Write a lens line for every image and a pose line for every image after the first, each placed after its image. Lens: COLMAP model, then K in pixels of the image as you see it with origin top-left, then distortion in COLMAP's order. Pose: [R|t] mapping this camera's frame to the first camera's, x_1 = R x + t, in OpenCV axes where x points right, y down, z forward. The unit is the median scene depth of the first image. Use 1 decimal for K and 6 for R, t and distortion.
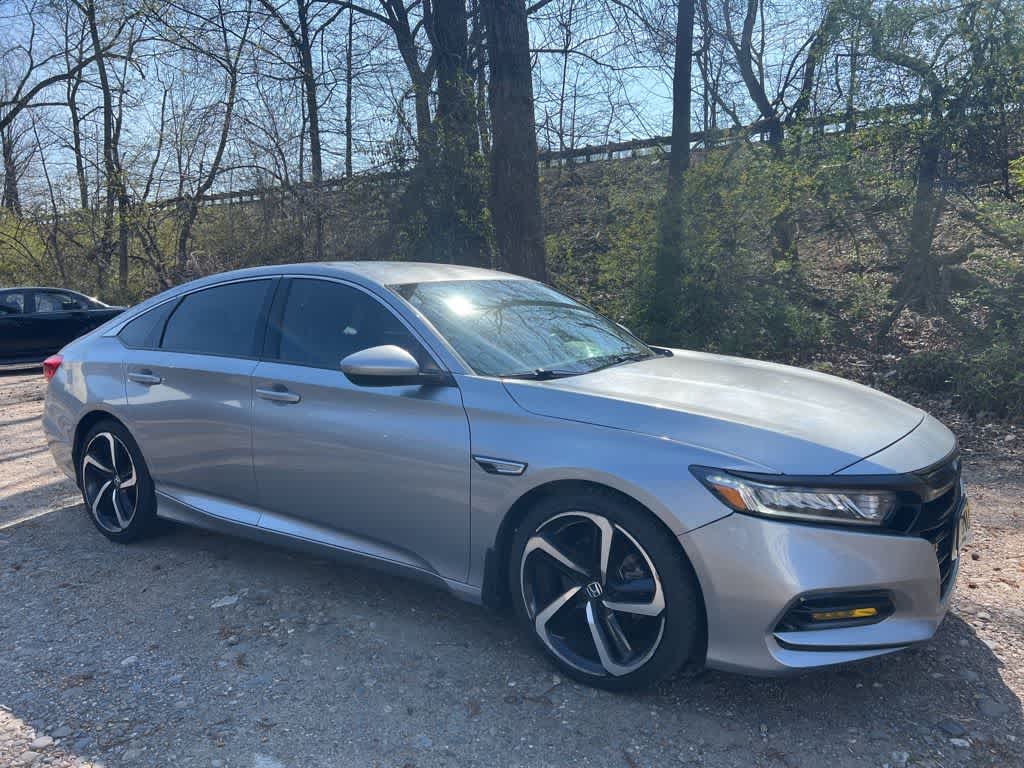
lens RADIAL K [[765.8, 0, 521.8], [0, 765.8, 376.1], [0, 0, 1]] dist [0.052245, -0.056211]
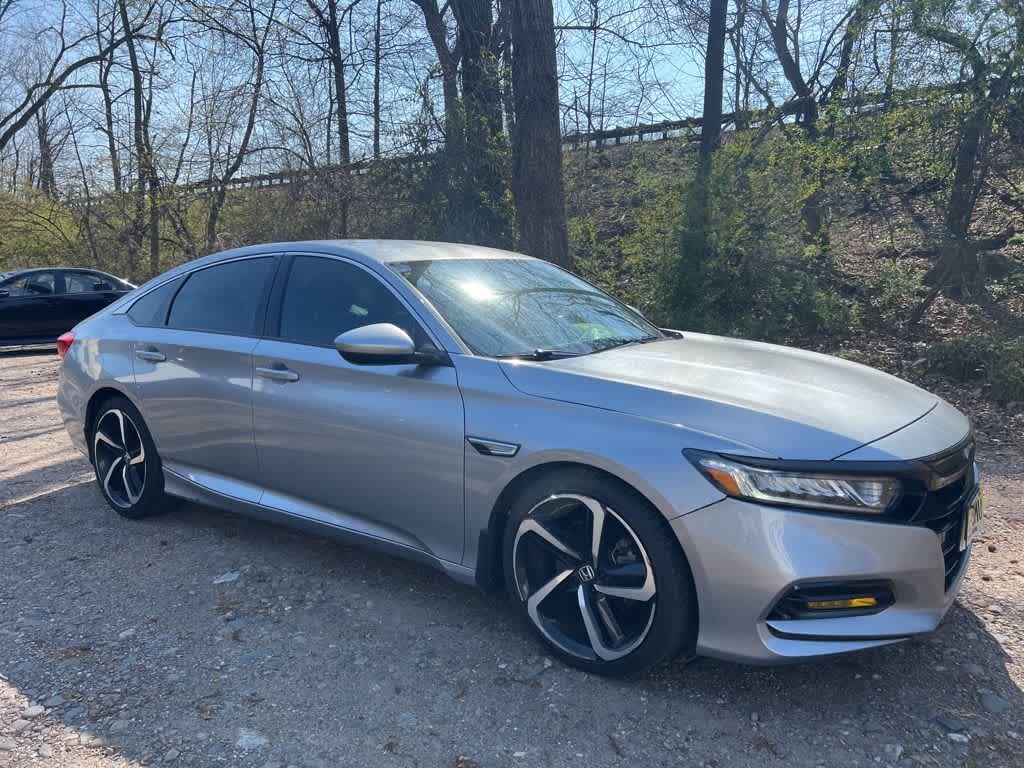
lens RADIAL K [[765.8, 0, 521.4], [0, 765.8, 389.9], [0, 0, 1]] dist [0.052245, -0.056211]
pose [[0.999228, 0.012198, -0.037344, 0.028150], [-0.010844, 0.999284, 0.036259, 0.005419], [0.037760, -0.035826, 0.998644, 0.015526]]
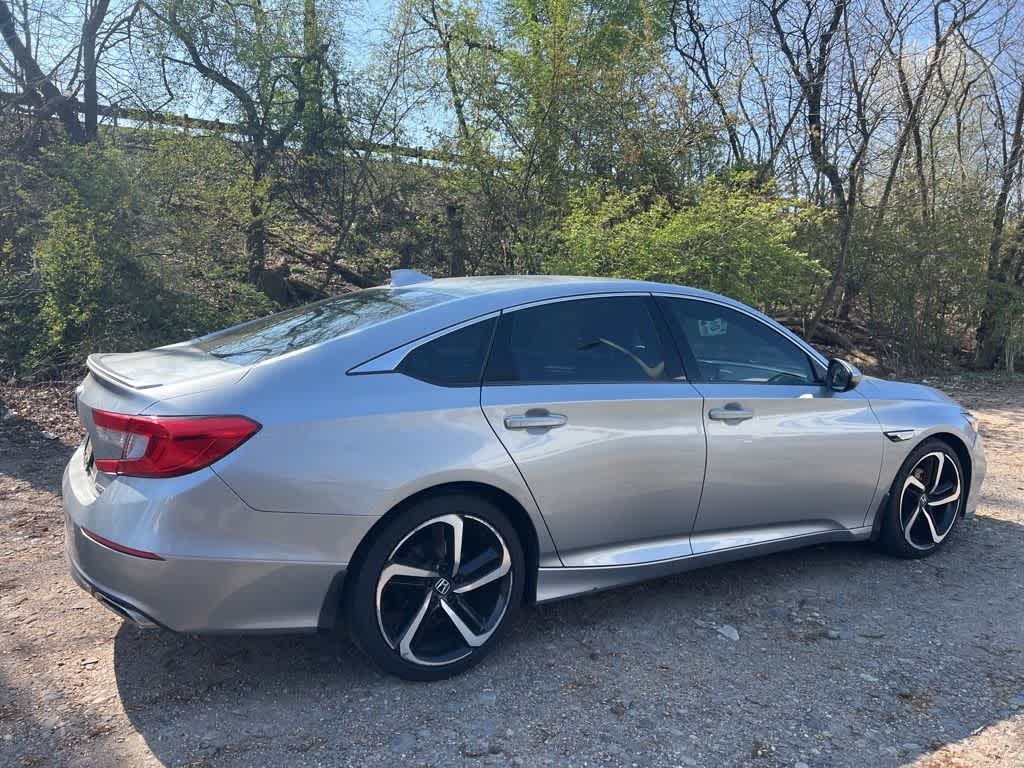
lens RADIAL K [[765.8, 0, 510.9], [0, 765.8, 383.5], [0, 0, 1]] dist [0.052245, -0.056211]
pose [[0.426819, -0.072344, 0.901439, -1.105424], [0.063606, 0.996728, 0.049875, -0.069001], [-0.902097, 0.036049, 0.430024, 0.672392]]
